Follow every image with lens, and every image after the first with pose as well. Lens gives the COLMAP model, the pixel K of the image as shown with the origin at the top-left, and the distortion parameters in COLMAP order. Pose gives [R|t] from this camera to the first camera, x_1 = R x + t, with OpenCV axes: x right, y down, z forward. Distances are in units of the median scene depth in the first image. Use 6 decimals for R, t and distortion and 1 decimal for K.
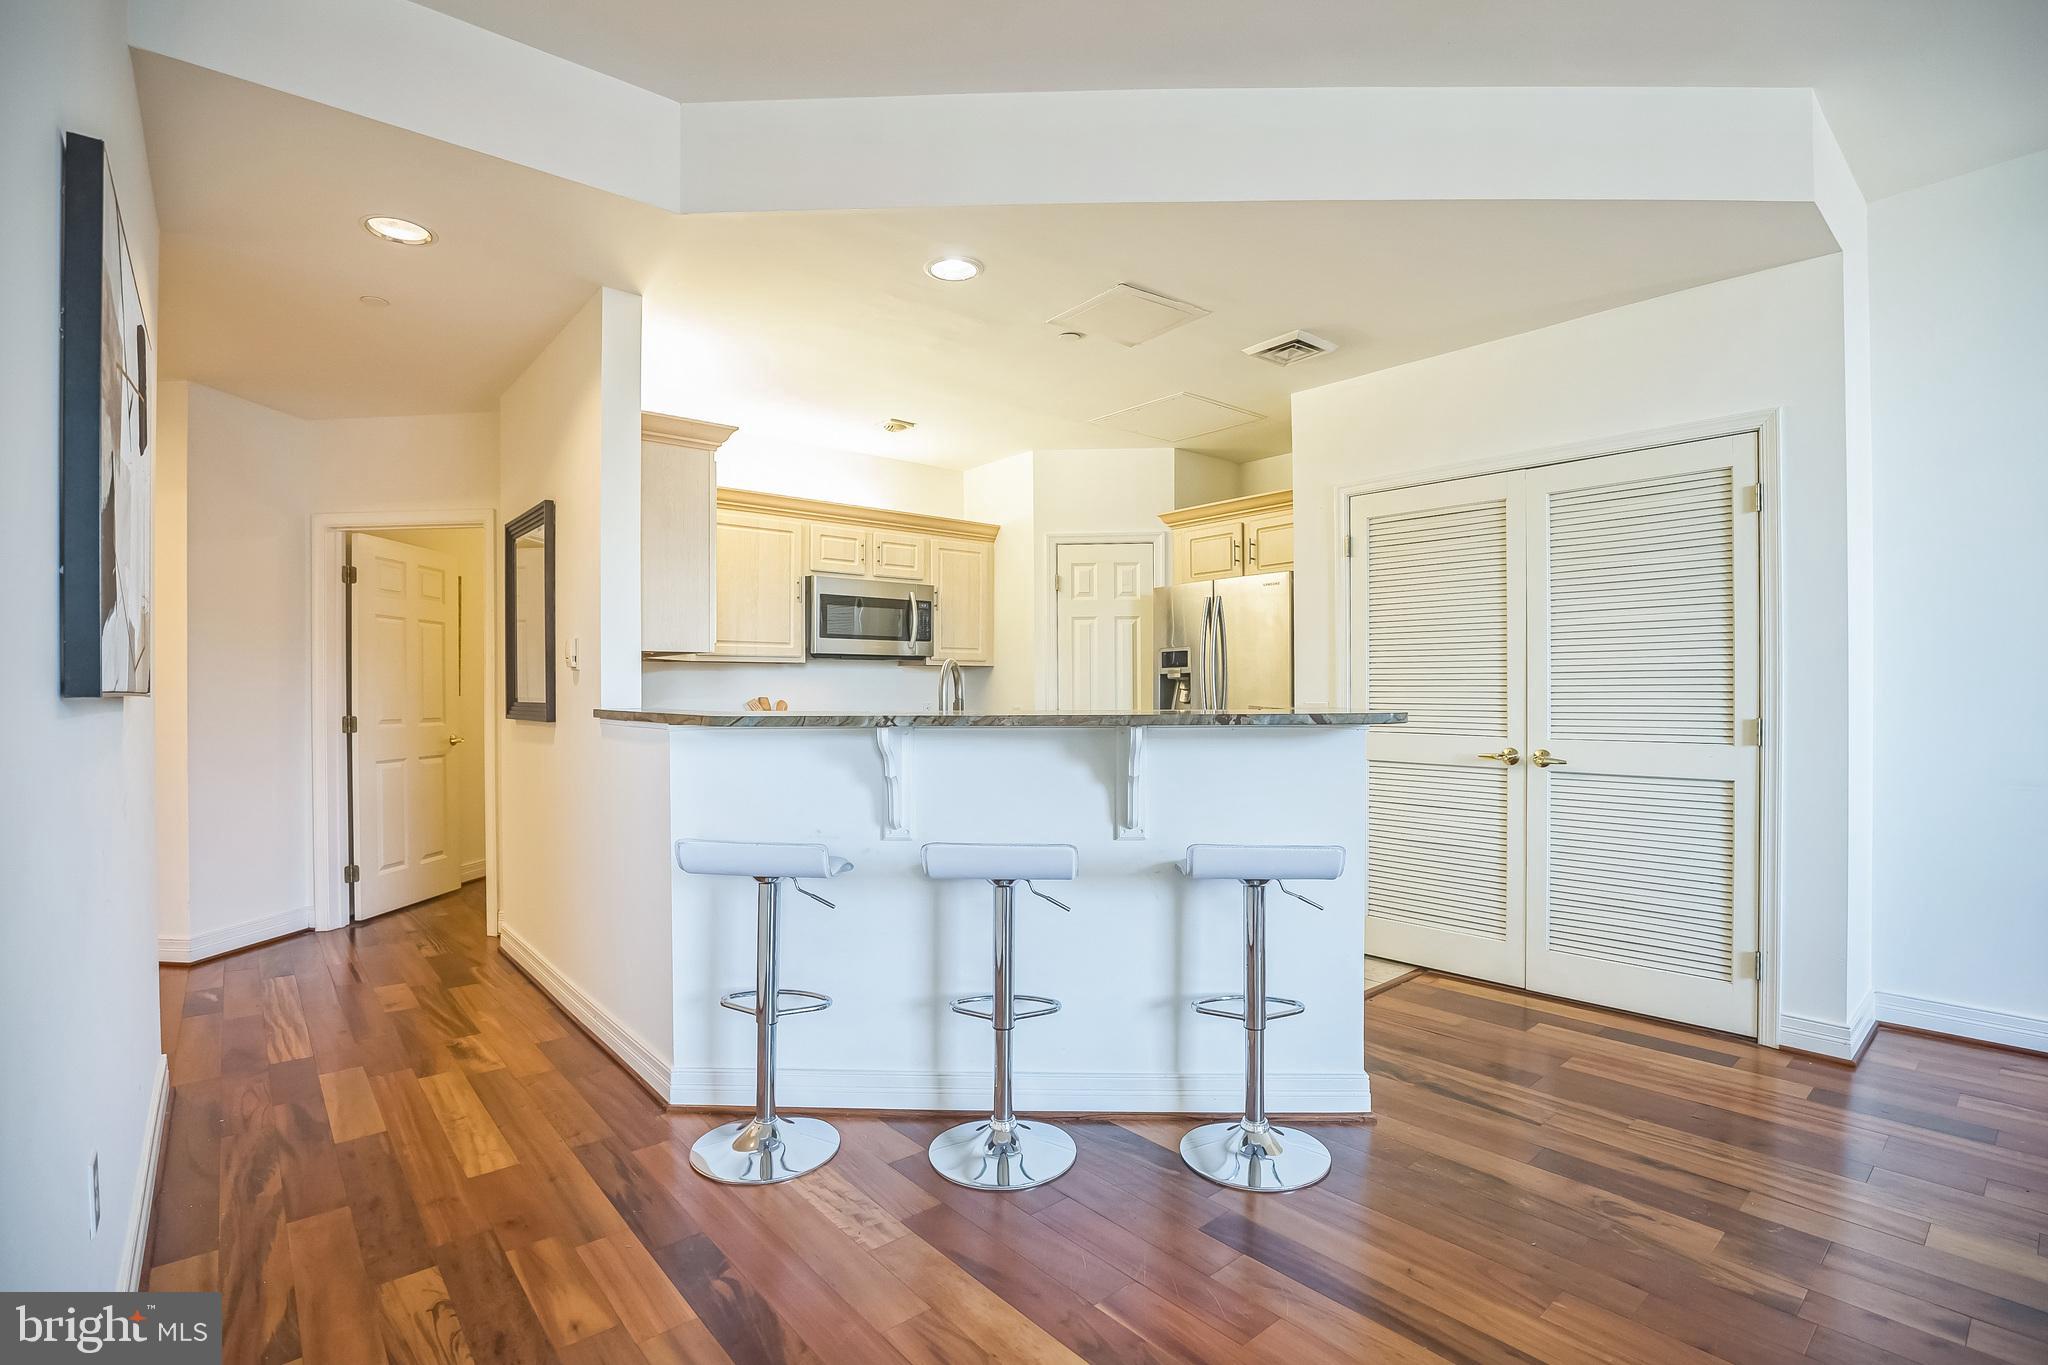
lens RADIAL K [[928.3, 0, 1030.6], [0, 928.3, 692.6], [0, 0, 1]] dist [-0.004385, 0.000466]
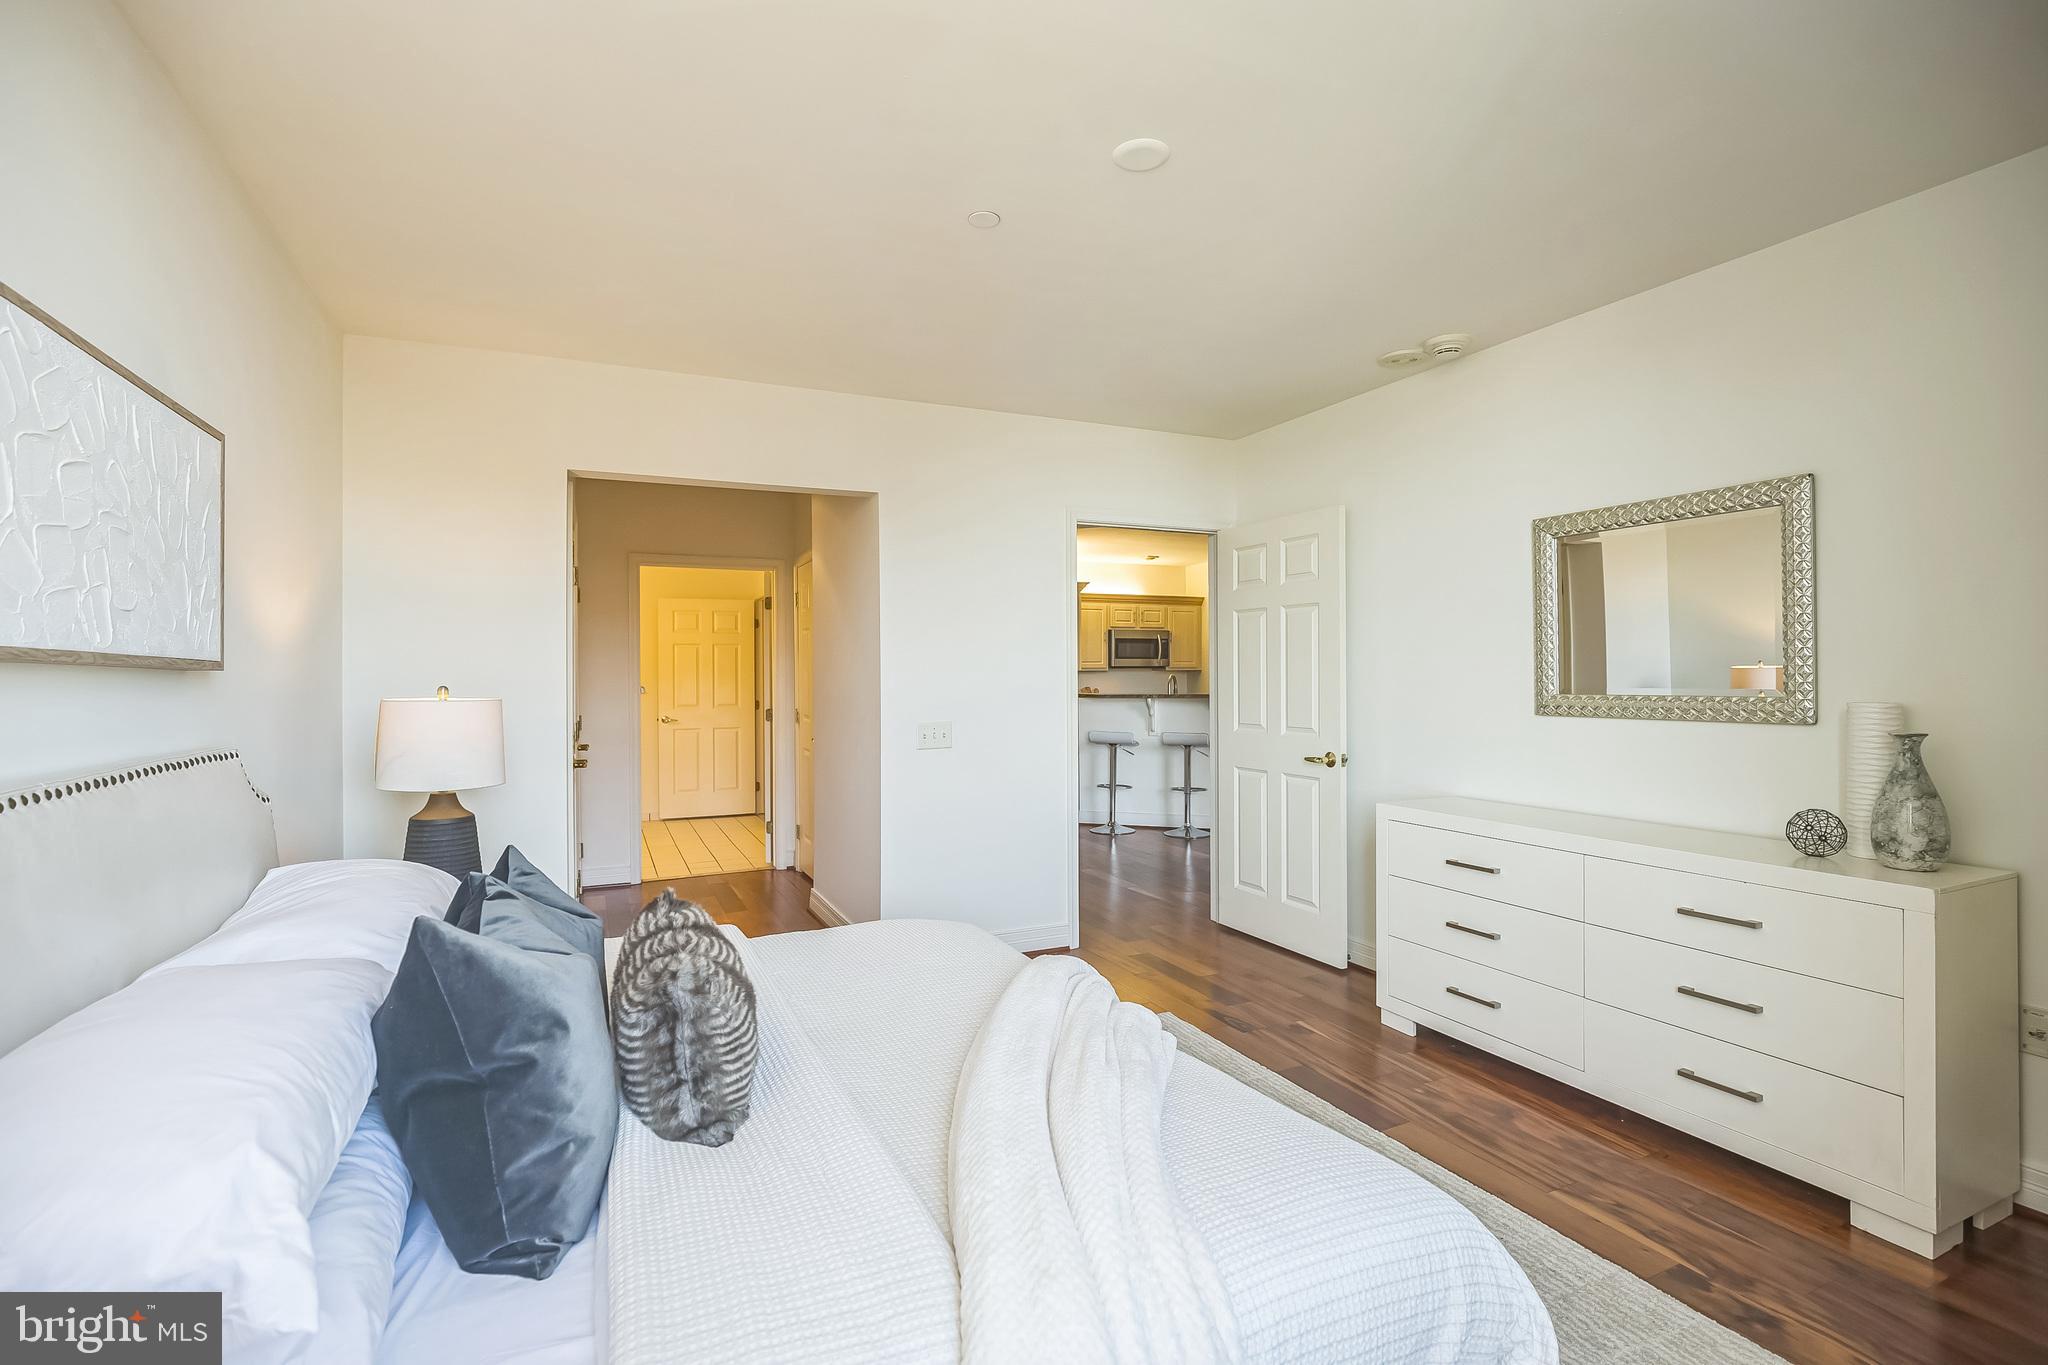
lens RADIAL K [[928.3, 0, 1035.0], [0, 928.3, 680.9], [0, 0, 1]] dist [-0.004385, 0.000466]
pose [[0.966426, -0.001281, -0.256943, 0.140109], [0.002271, 0.999991, 0.003556, -0.016573], [0.256936, -0.004020, 0.966420, -1.091502]]
